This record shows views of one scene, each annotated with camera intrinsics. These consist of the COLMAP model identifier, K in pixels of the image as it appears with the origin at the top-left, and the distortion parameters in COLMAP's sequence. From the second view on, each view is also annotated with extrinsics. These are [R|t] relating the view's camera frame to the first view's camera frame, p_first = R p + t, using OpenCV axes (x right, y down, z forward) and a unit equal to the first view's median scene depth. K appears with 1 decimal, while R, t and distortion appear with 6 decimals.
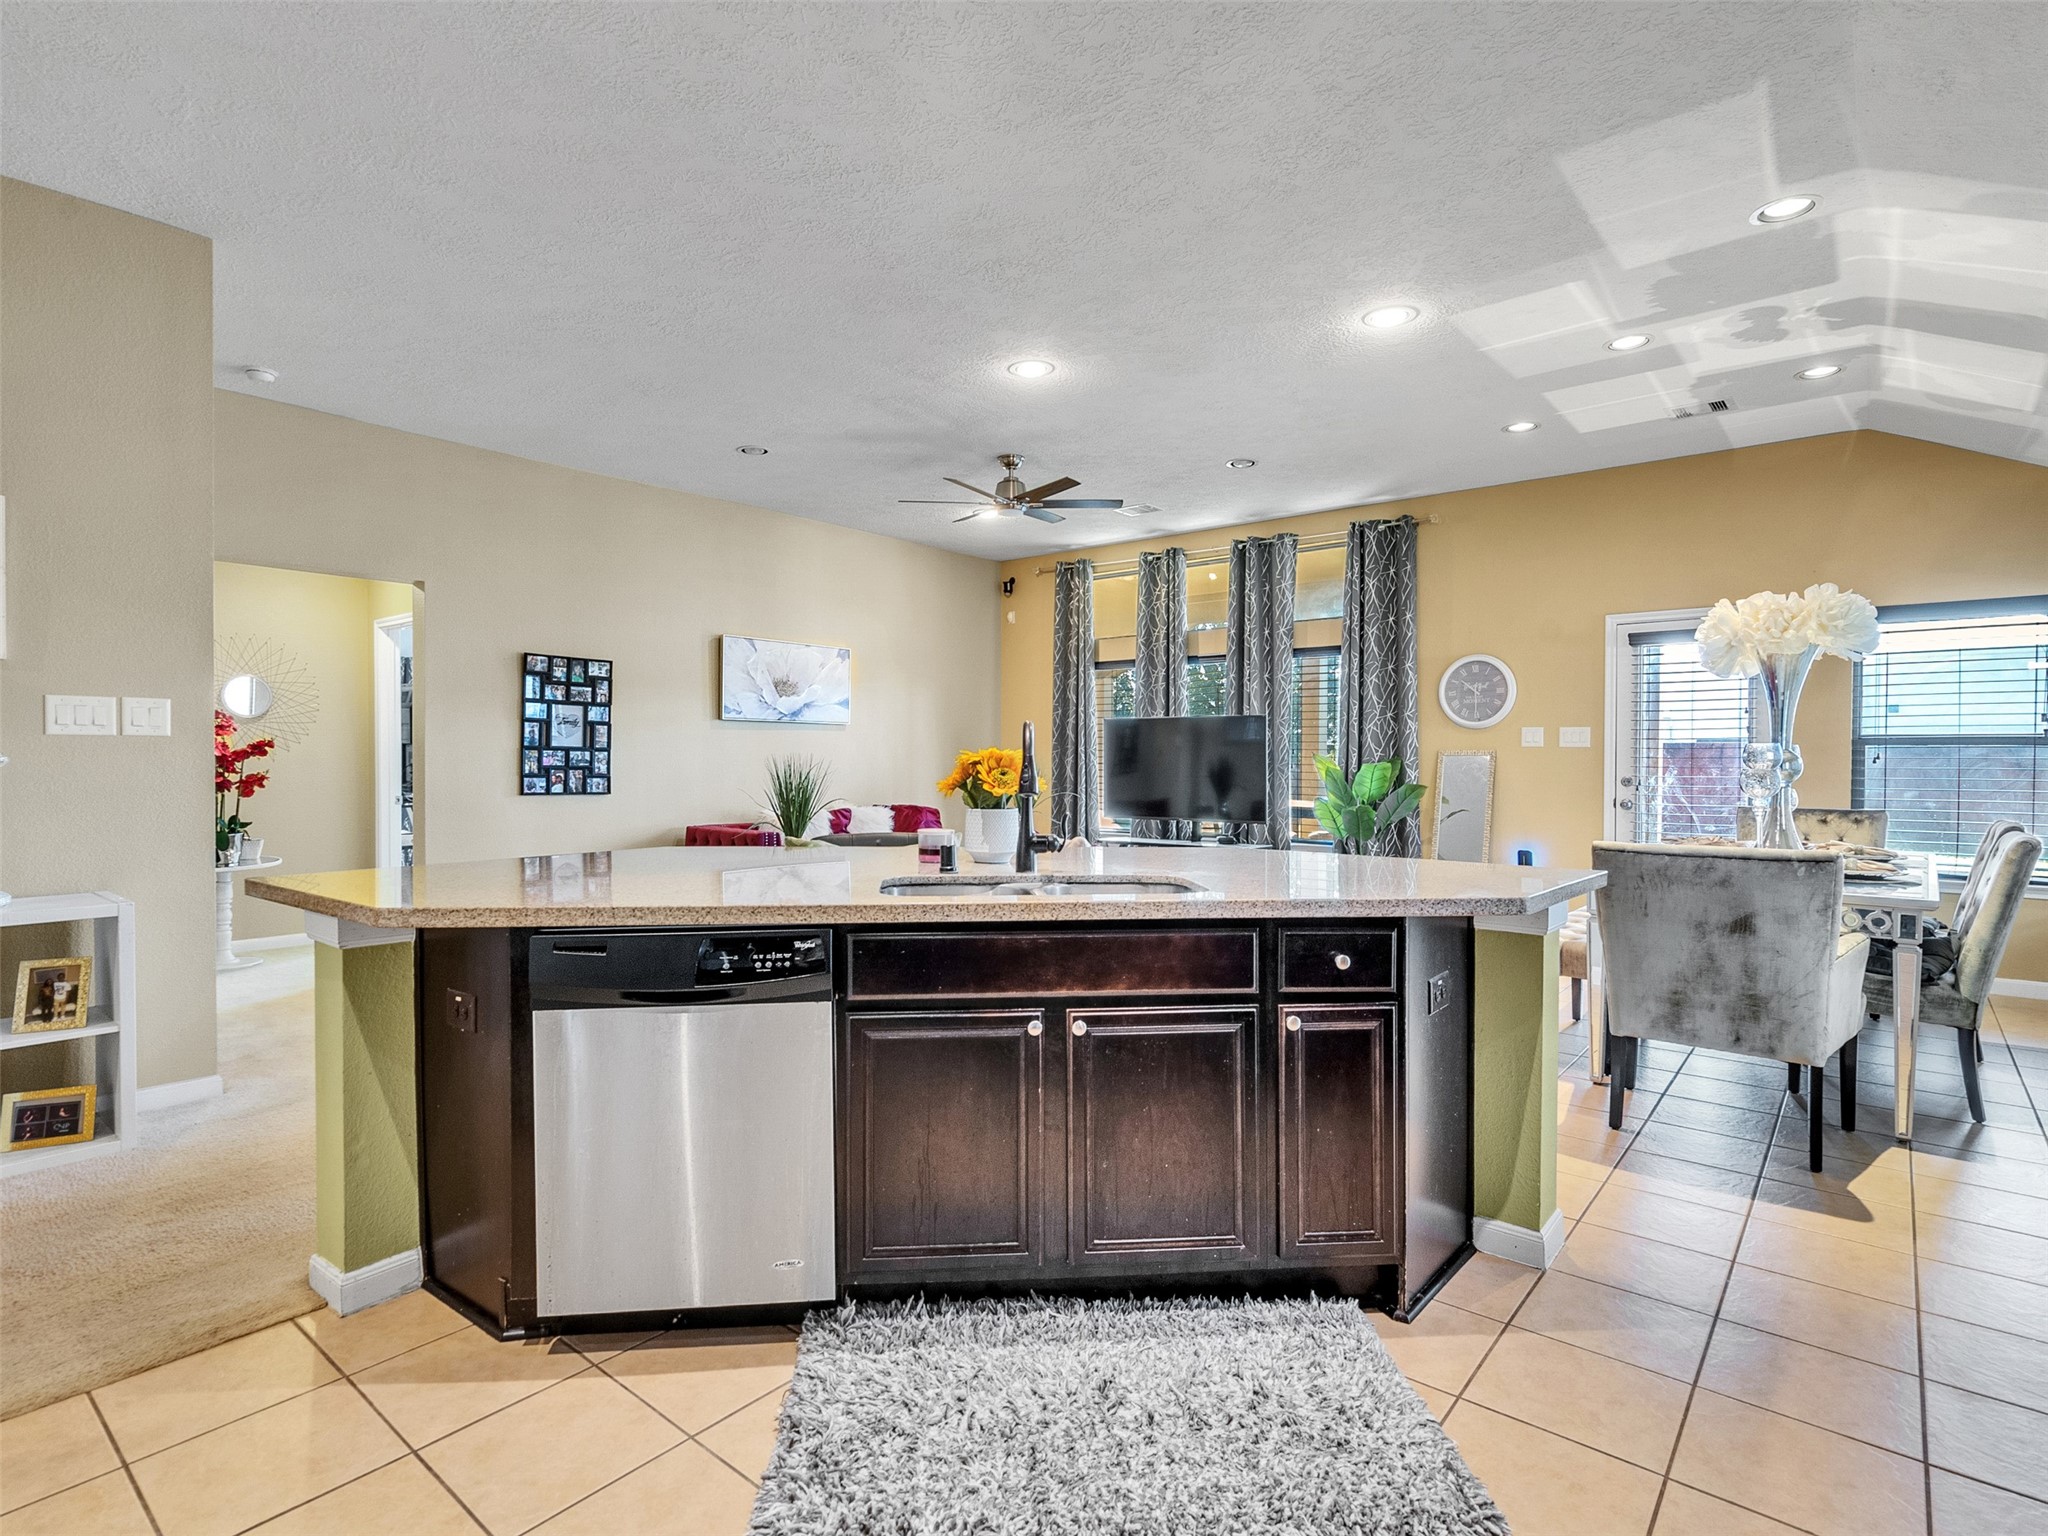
lens RADIAL K [[1044.5, 0, 1010.6], [0, 1044.5, 768.9], [0, 0, 1]] dist [-0.007110, 0.005940]
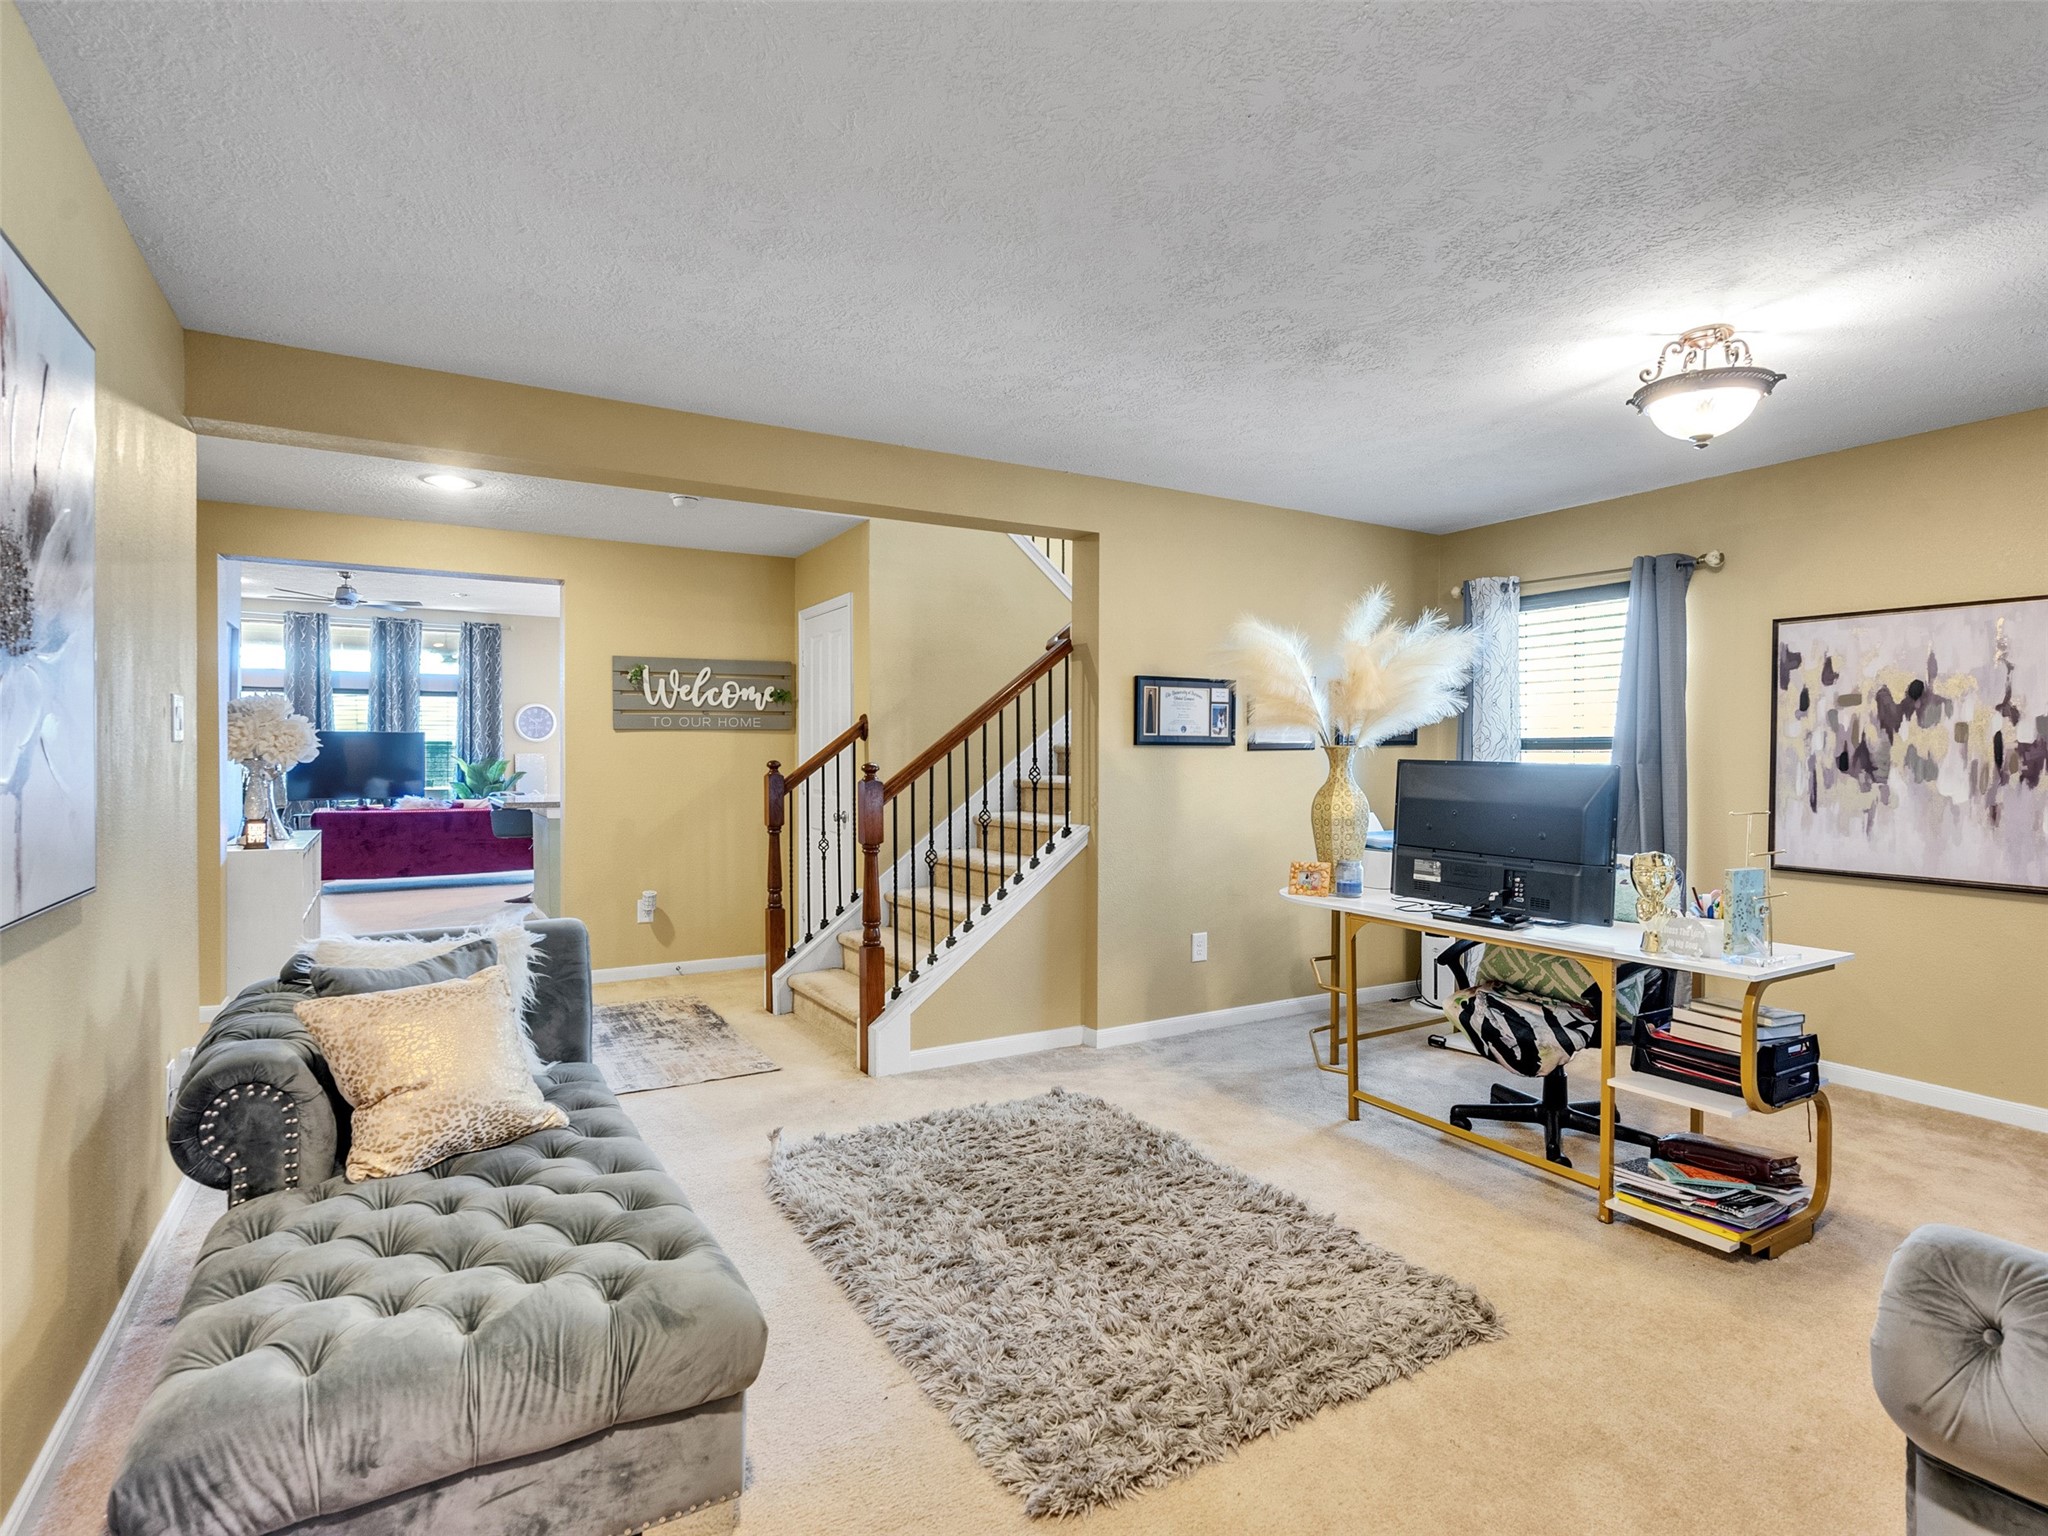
lens RADIAL K [[1044.5, 0, 1007.1], [0, 1044.5, 766.1], [0, 0, 1]] dist [-0.007110, 0.005940]
pose [[0.338816, -0.009693, 0.940803, -1.145399], [0.006792, 0.999946, 0.007856, -0.004685], [-0.940828, 0.003728, 0.338864, -0.495828]]
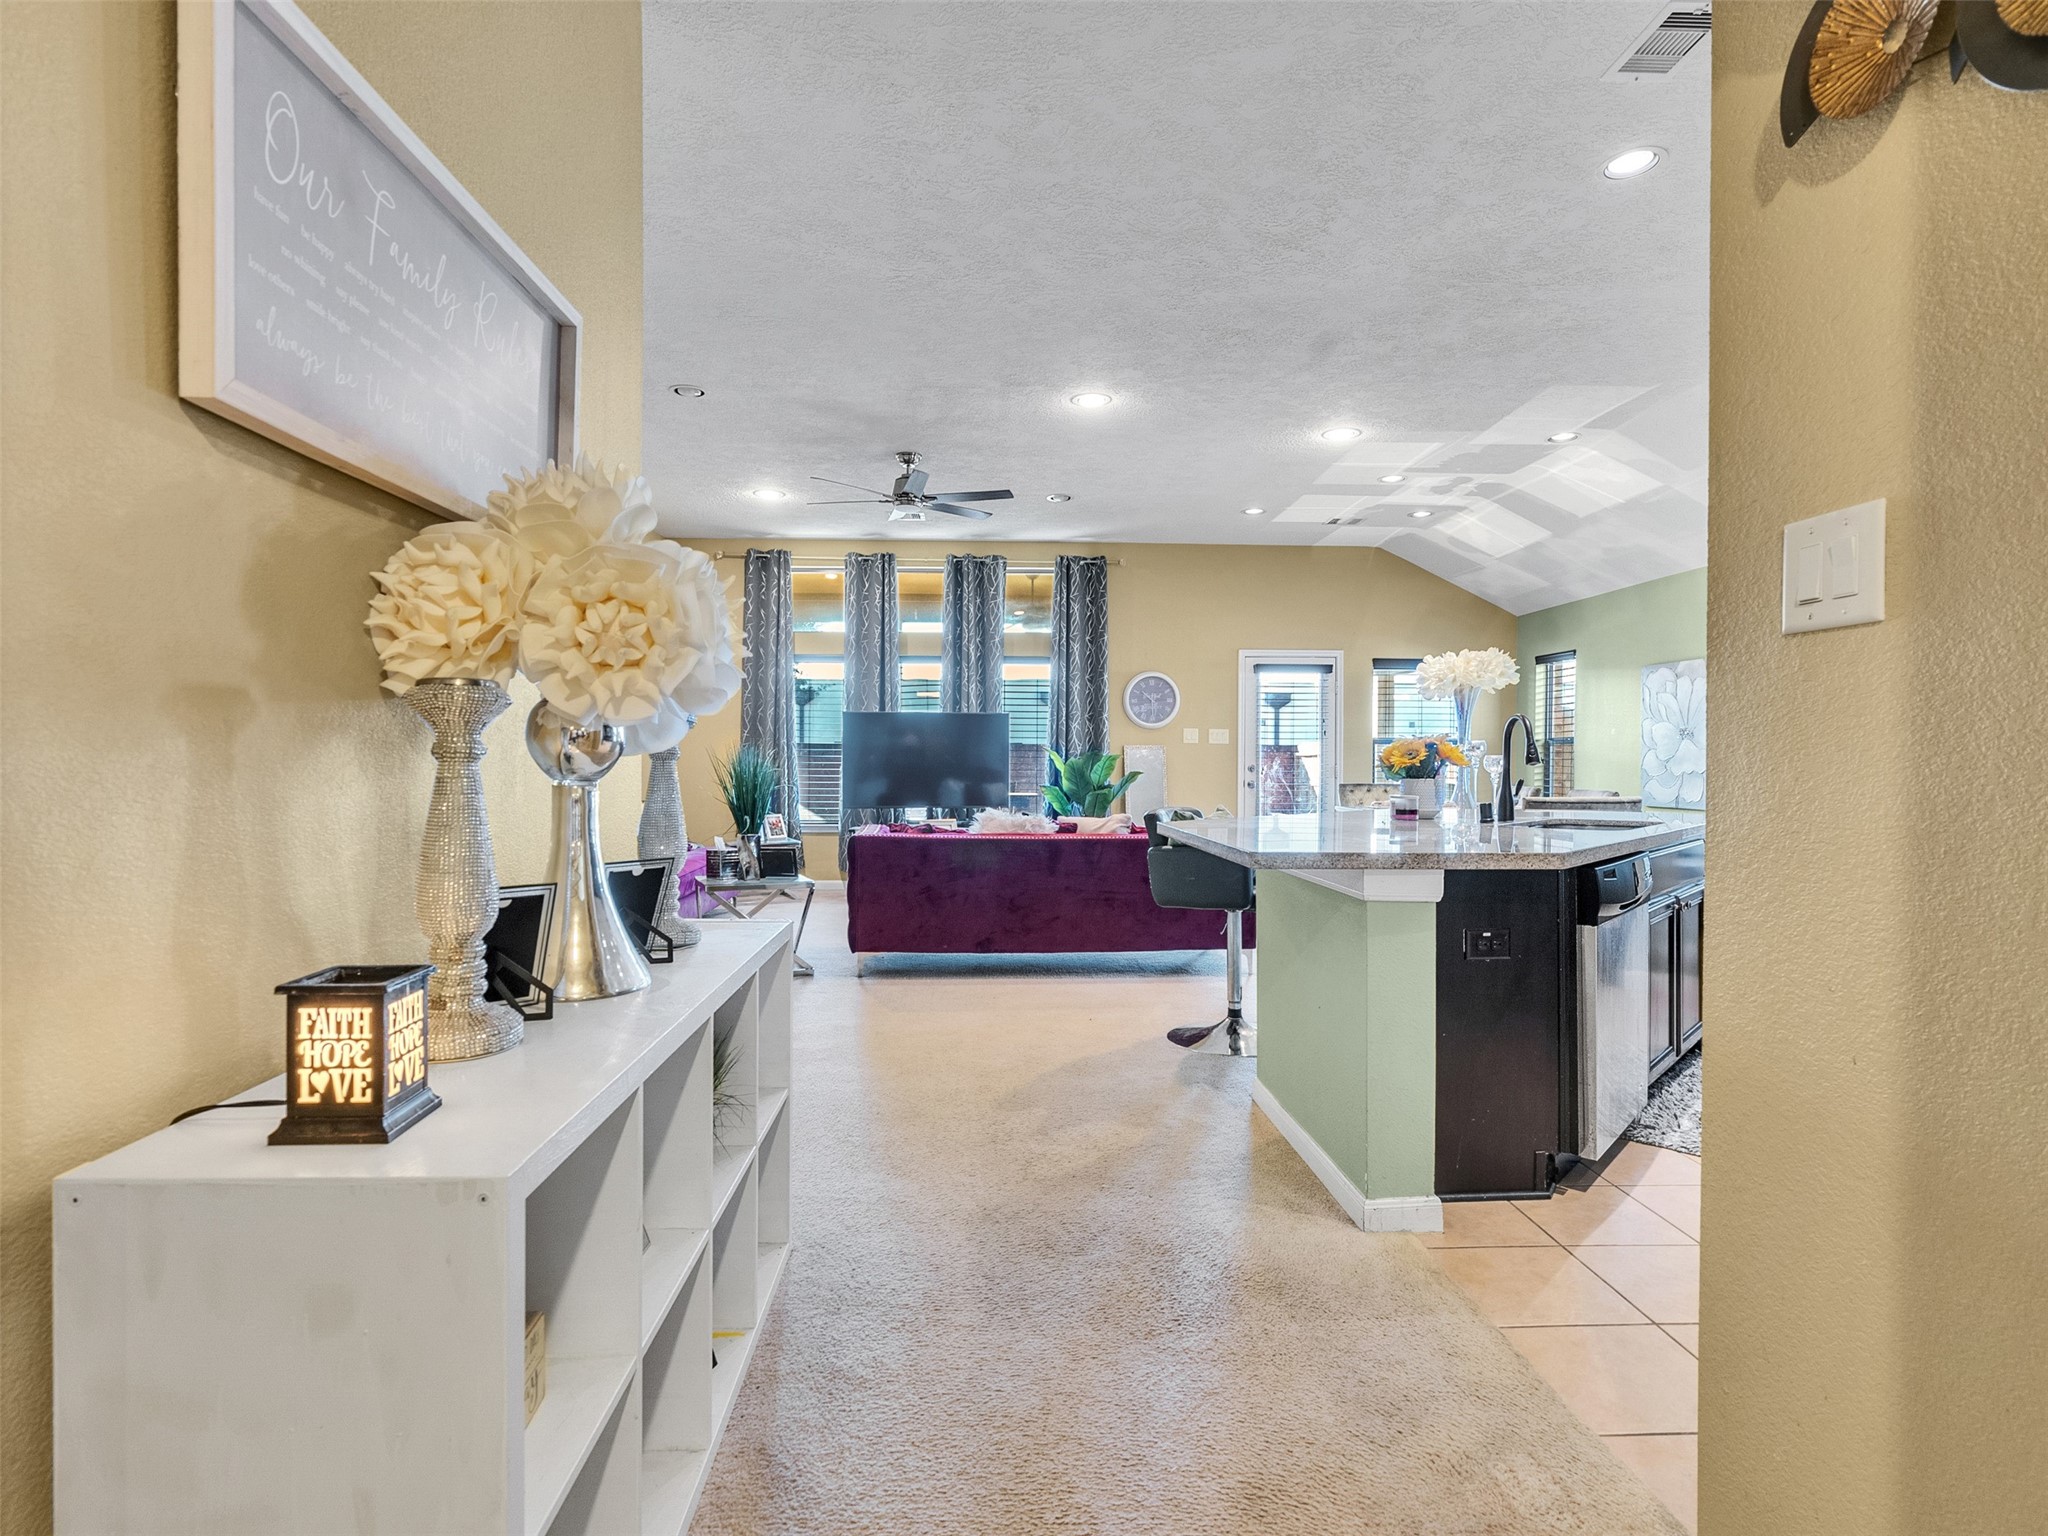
lens RADIAL K [[1044.5, 0, 1012.1], [0, 1044.5, 764.4], [0, 0, 1]] dist [-0.007110, 0.005940]
pose [[0.743576, -0.000314, 0.668651, -0.595336], [0.003323, 0.999989, -0.003226, 0.009837], [-0.668643, 0.004620, 0.743569, 0.164709]]
